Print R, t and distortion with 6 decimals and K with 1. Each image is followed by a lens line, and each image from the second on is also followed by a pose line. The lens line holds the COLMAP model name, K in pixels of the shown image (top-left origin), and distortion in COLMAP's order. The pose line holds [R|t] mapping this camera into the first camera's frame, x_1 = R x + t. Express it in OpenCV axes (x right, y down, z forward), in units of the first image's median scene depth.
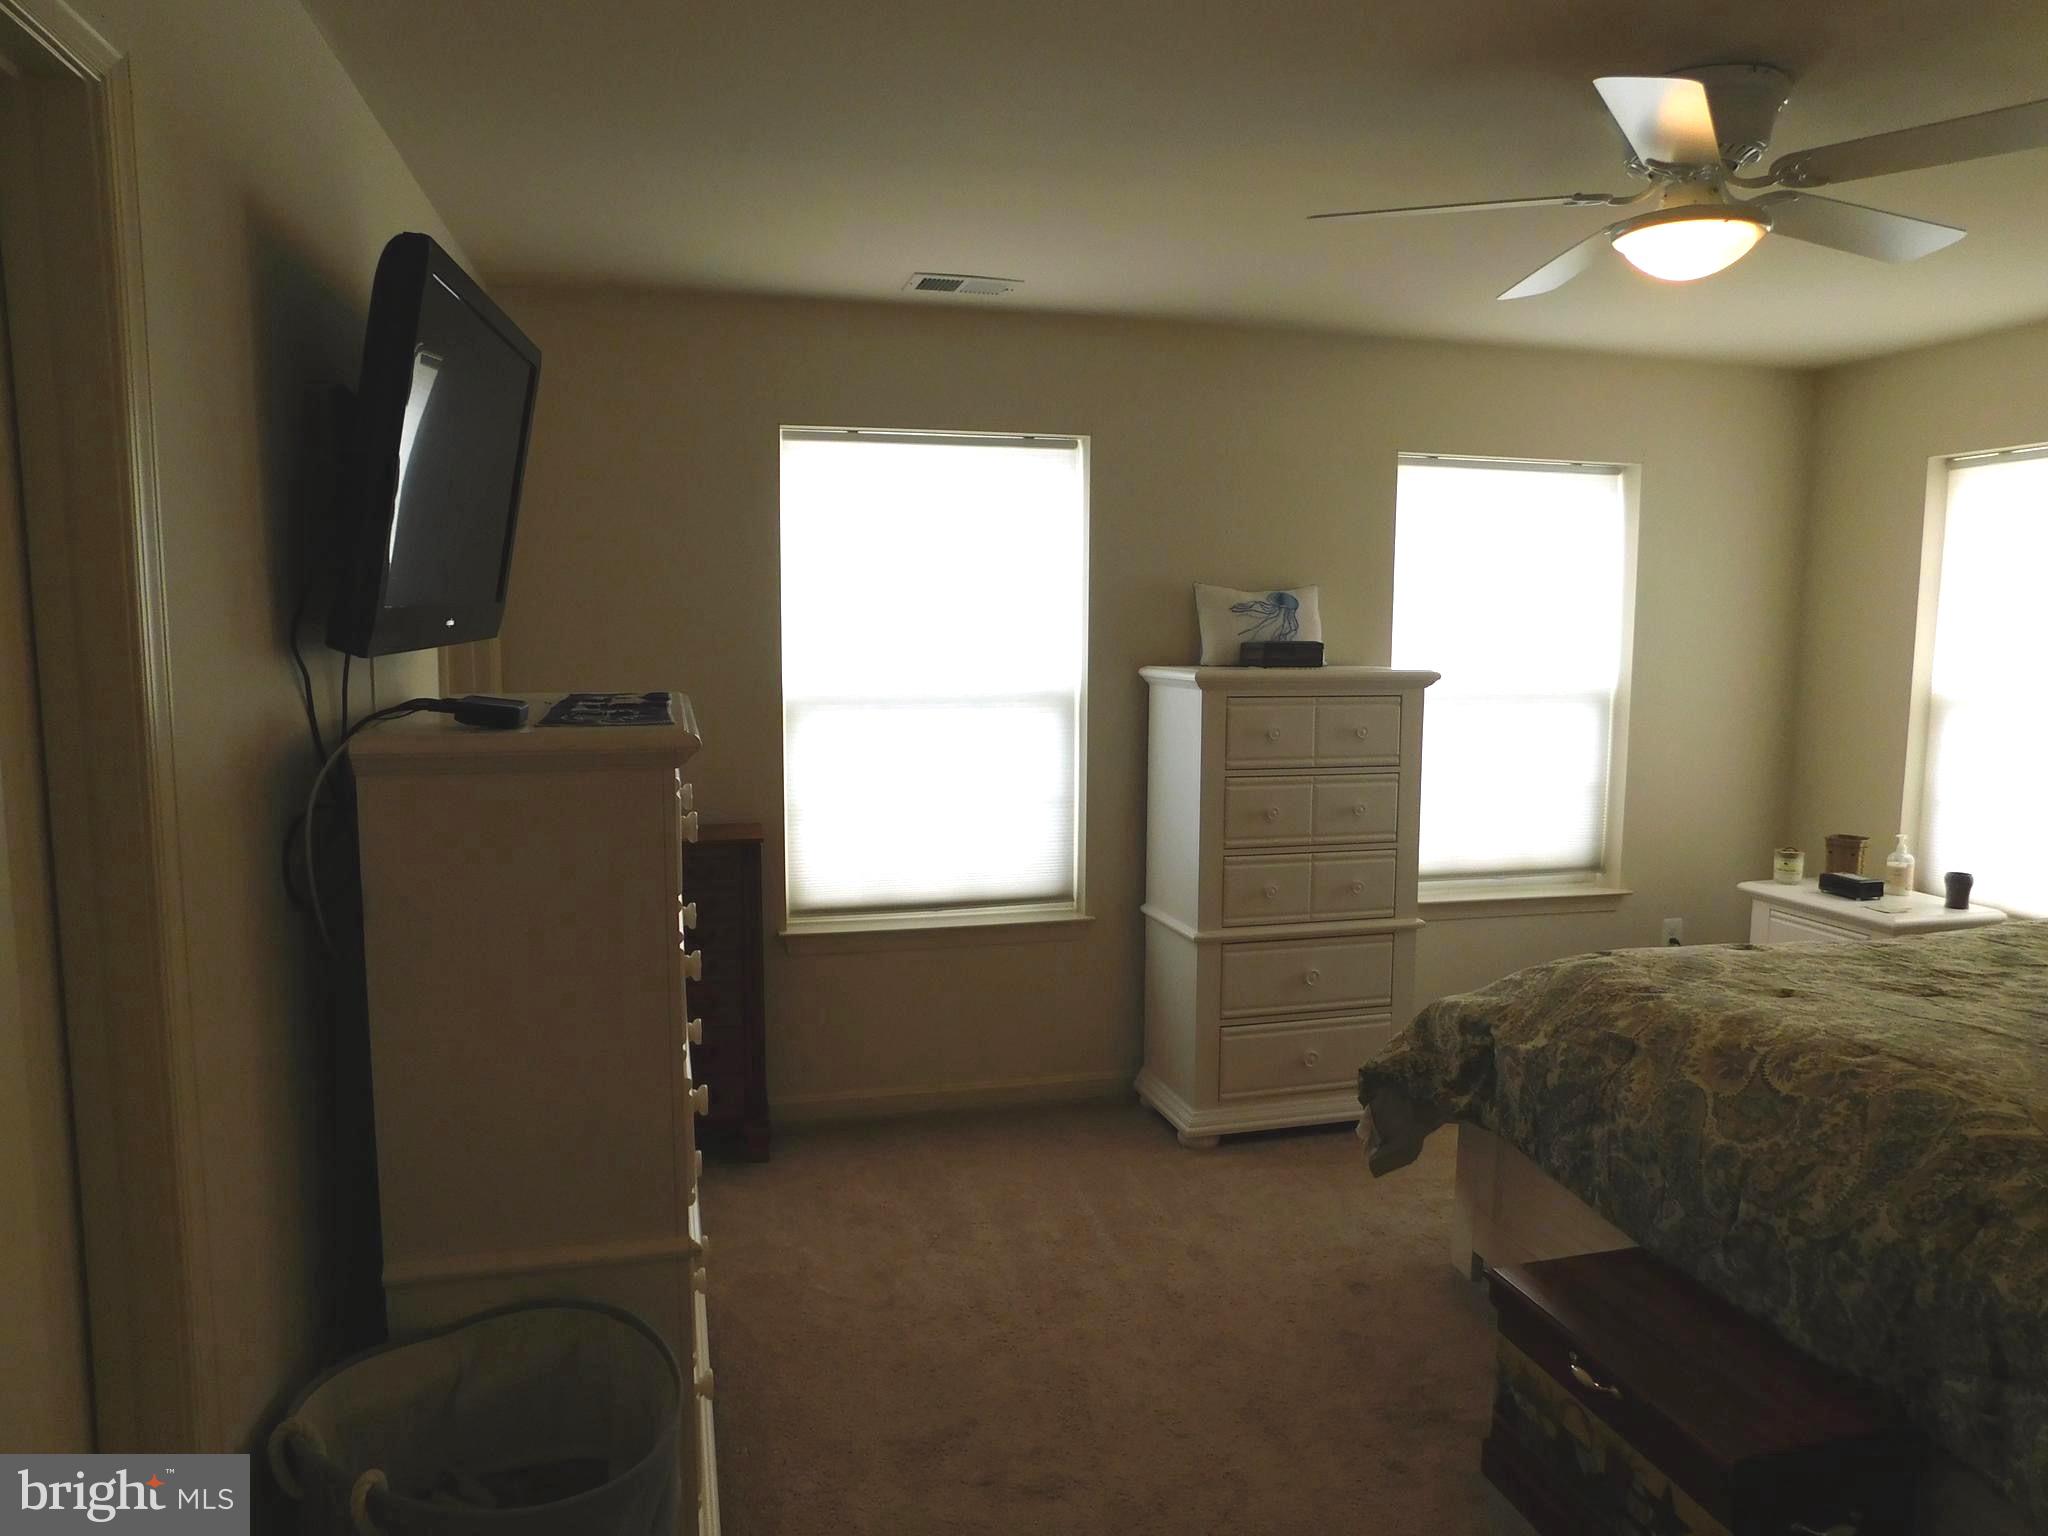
lens RADIAL K [[1352.2, 0, 1026.2], [0, 1352.2, 770.2], [0, 0, 1]] dist [-0.003936, -0.000094]
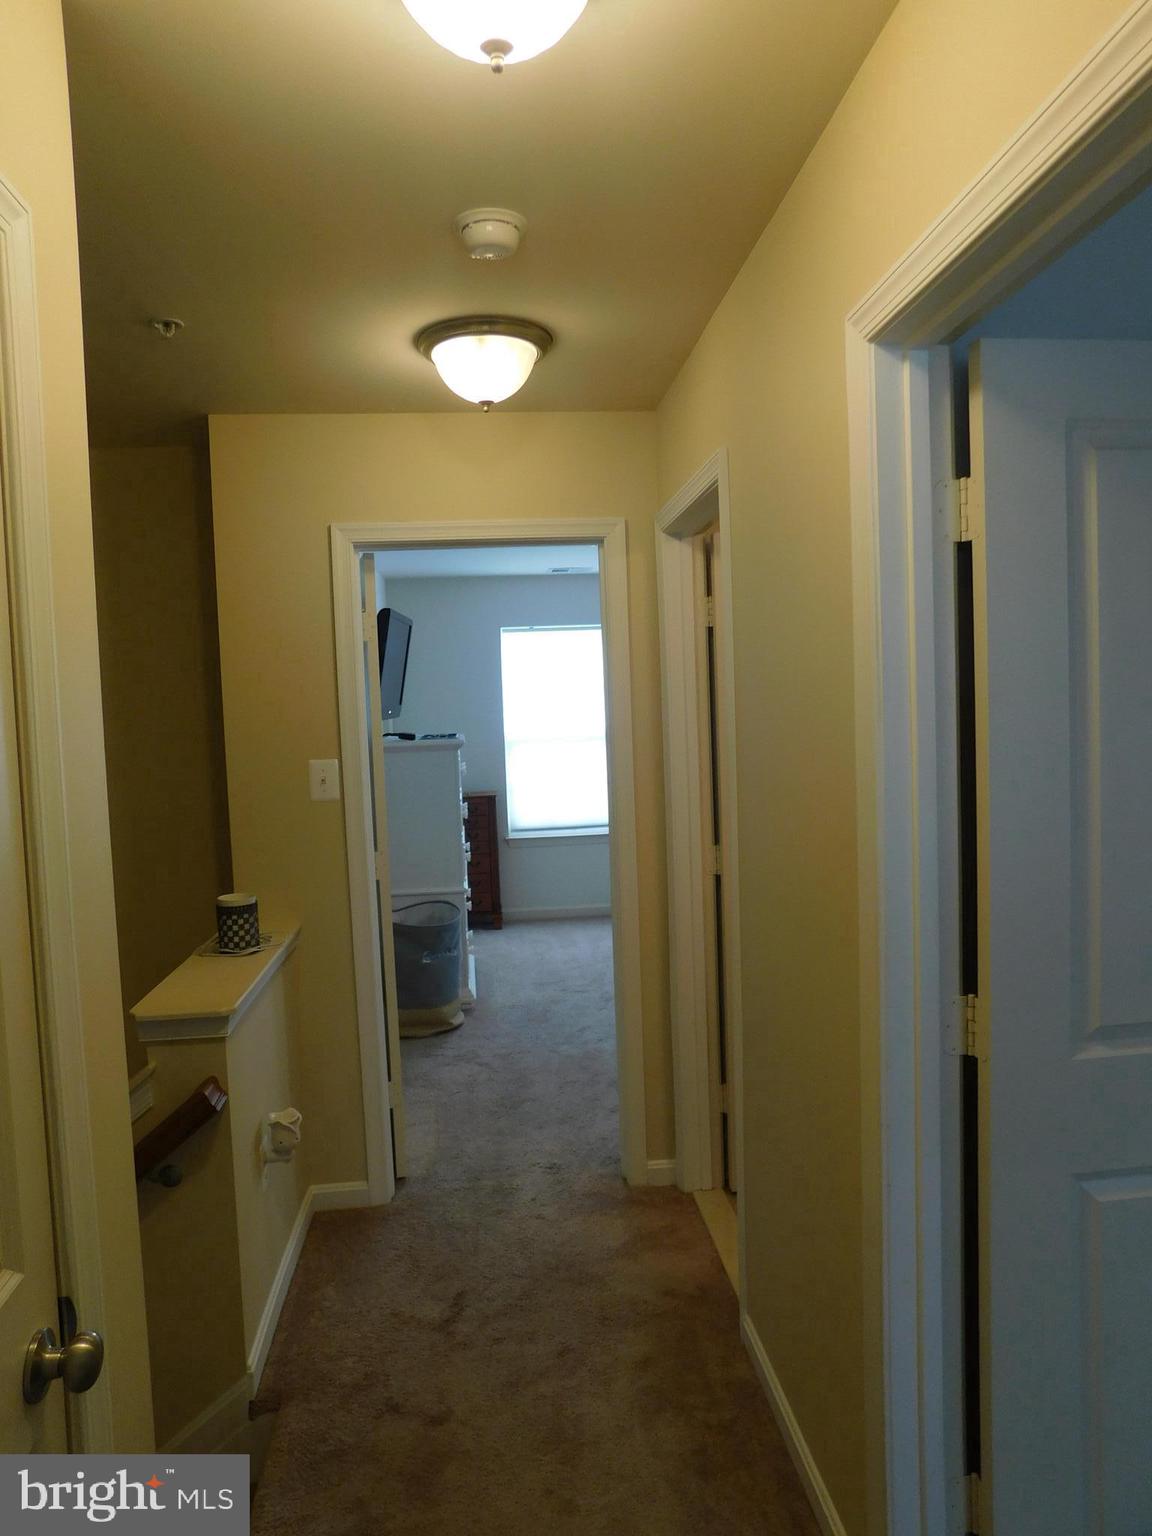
lens RADIAL K [[1014.2, 0, 576.8], [0, 1014.2, 764.9], [0, 0, 1]] dist [-0.003936, -0.000094]
pose [[0.988844, -0.023716, -0.147052, 0.221267], [0.017635, 0.998940, -0.042521, 0.078648], [0.147905, 0.039453, 0.988214, -0.795937]]
